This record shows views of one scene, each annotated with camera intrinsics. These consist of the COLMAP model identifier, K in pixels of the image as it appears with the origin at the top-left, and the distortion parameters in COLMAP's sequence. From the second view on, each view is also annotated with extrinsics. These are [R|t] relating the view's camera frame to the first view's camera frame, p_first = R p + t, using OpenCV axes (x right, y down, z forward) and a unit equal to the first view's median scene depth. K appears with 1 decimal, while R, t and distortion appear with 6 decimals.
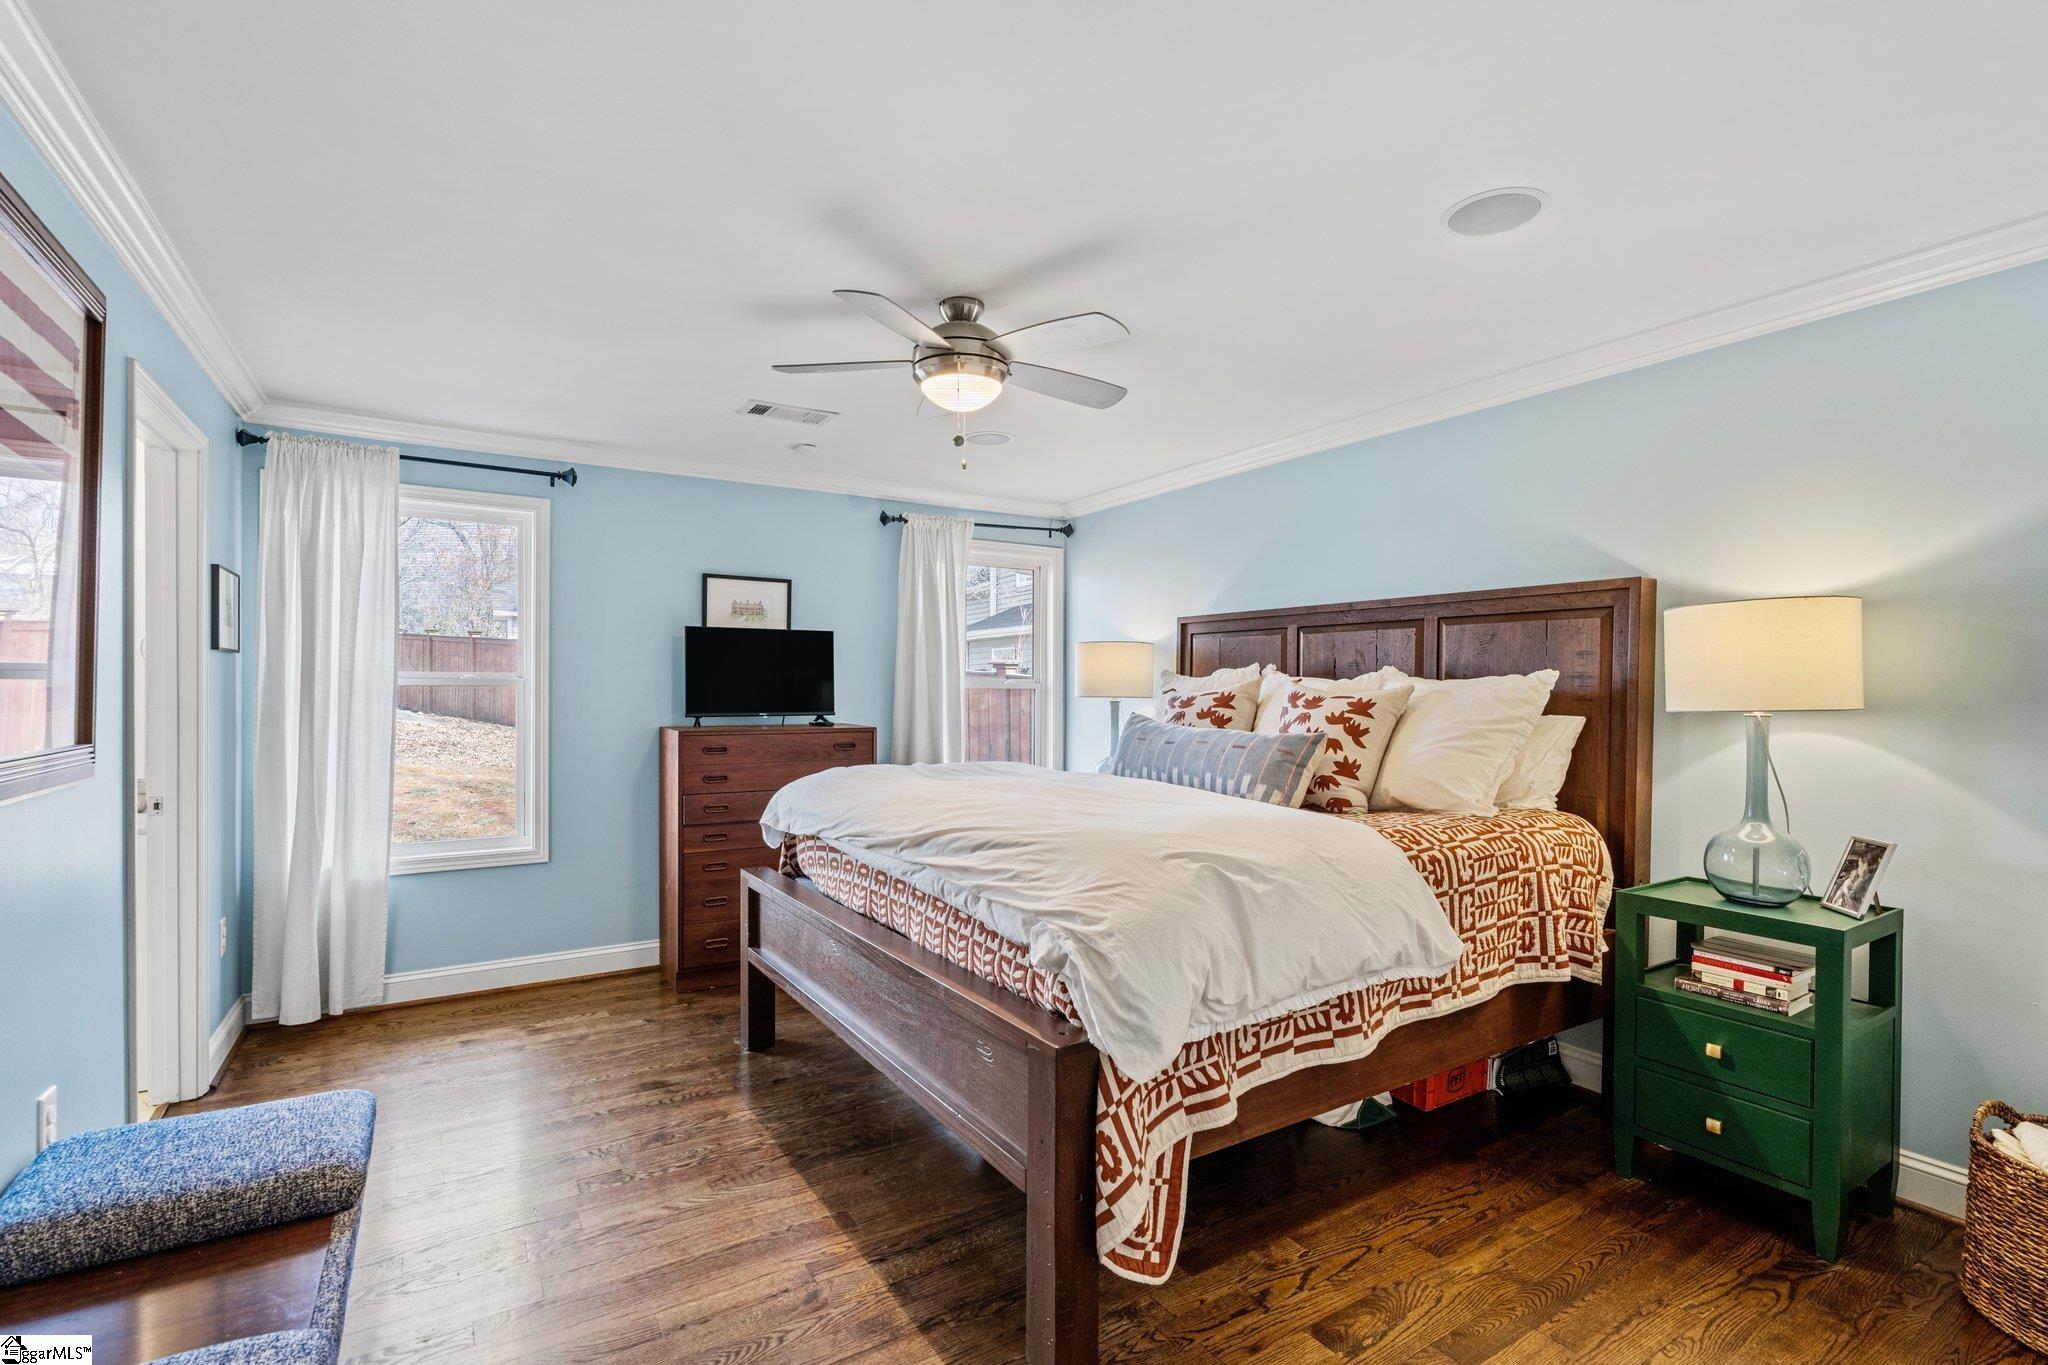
lens RADIAL K [[922.8, 0, 1024.0], [0, 922.8, 682.5], [0, 0, 1]] dist [-0.001843, -0.000106]
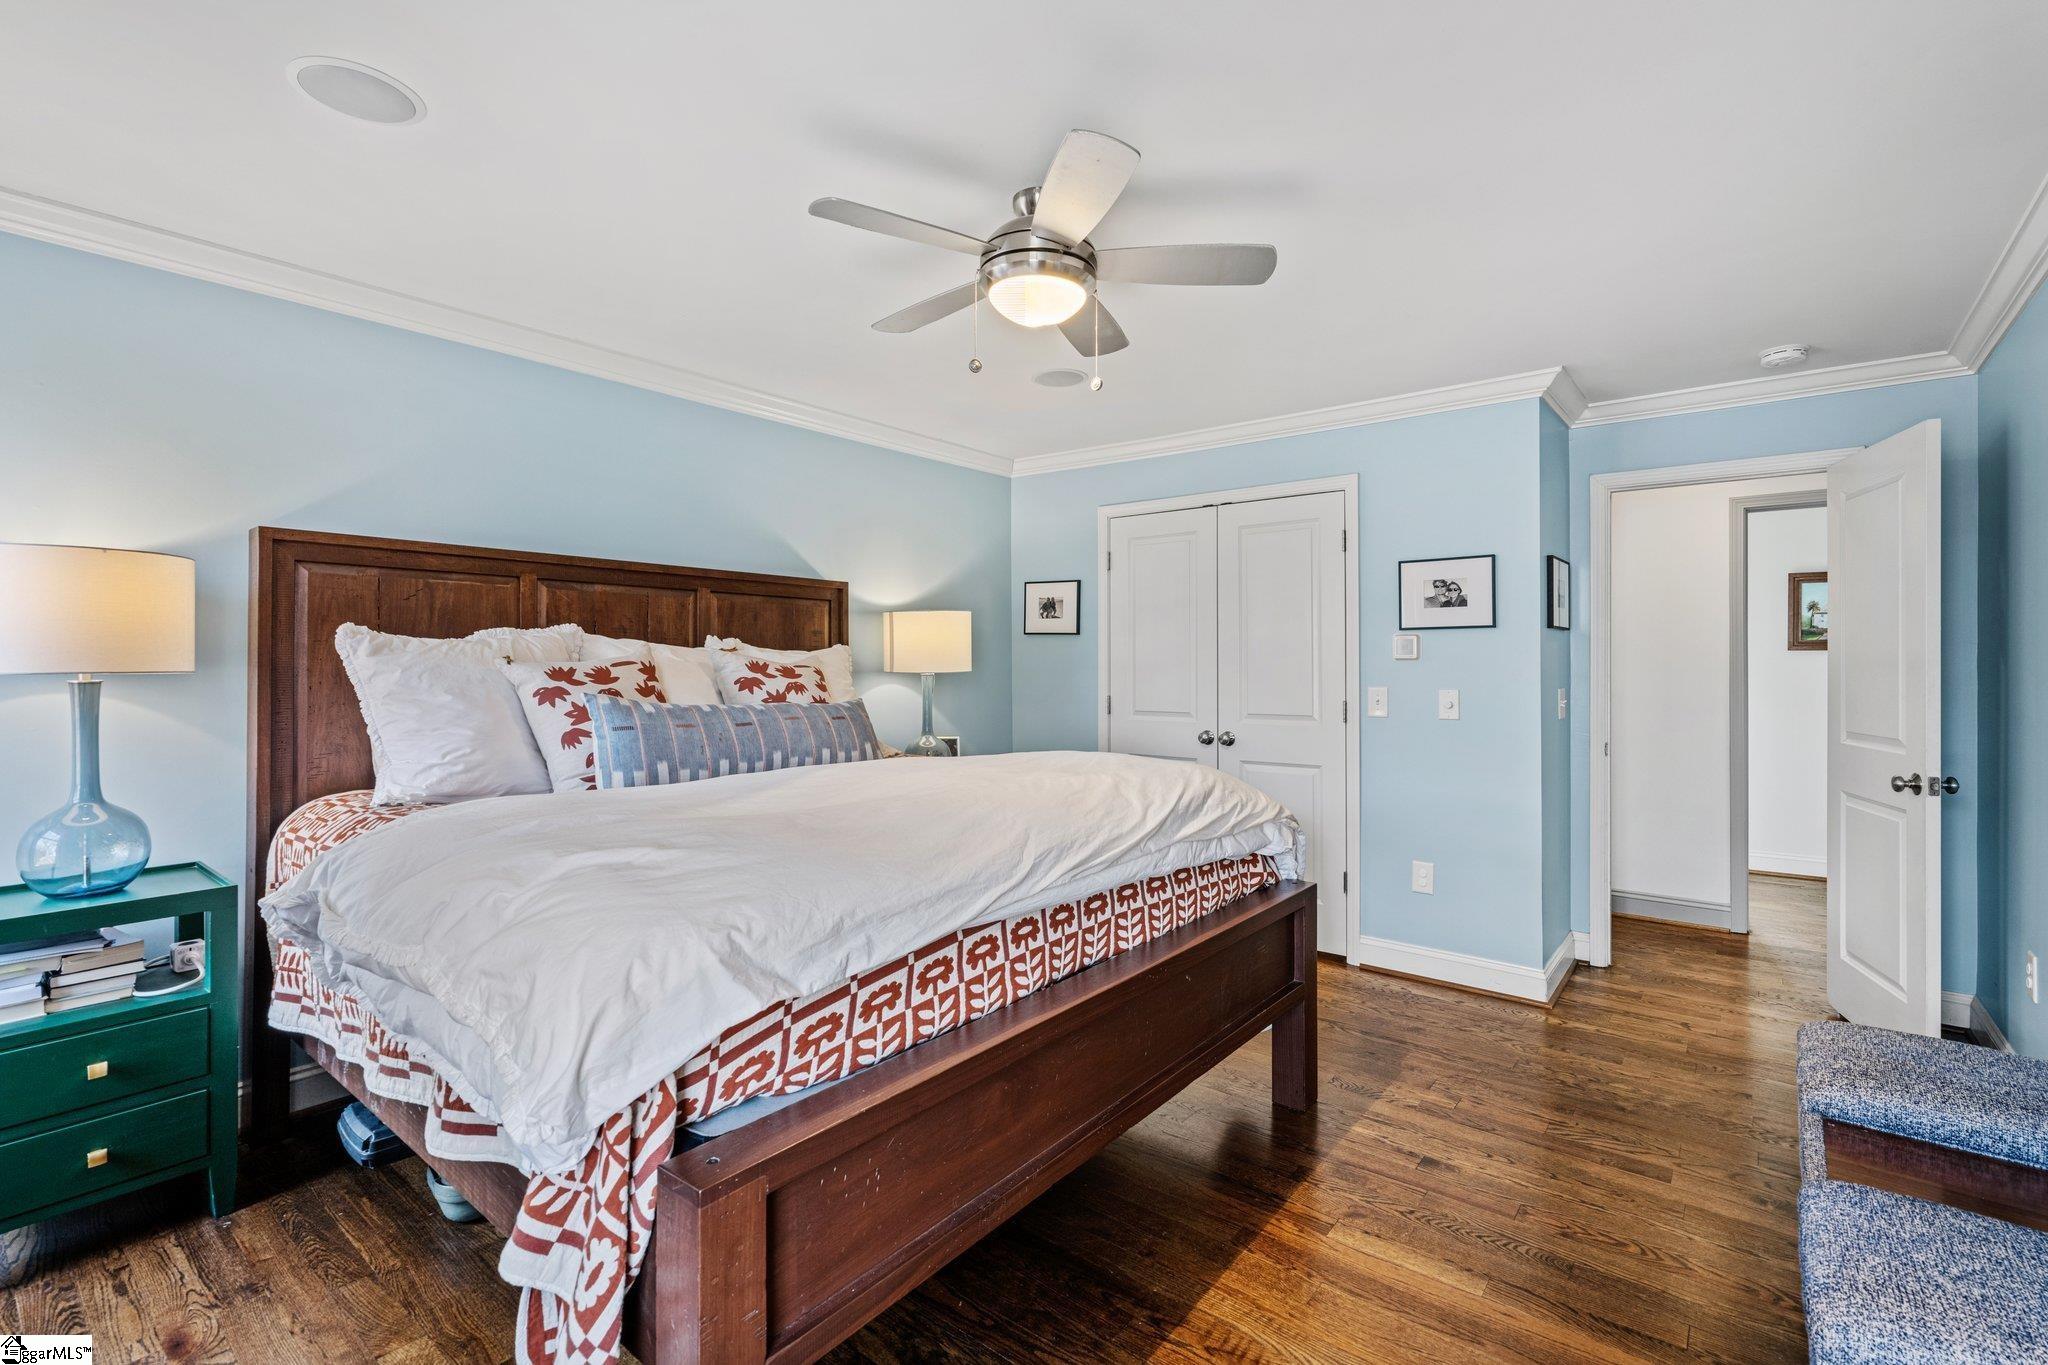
lens RADIAL K [[937.5, 0, 936.9], [0, 937.5, 658.2], [0, 0, 1]] dist [-0.000074, -0.000089]
pose [[-0.275406, -0.008225, 0.961293, -0.687775], [-0.006256, 0.999958, 0.006764, -0.000201], [-0.961308, -0.004151, -0.275446, 1.060445]]
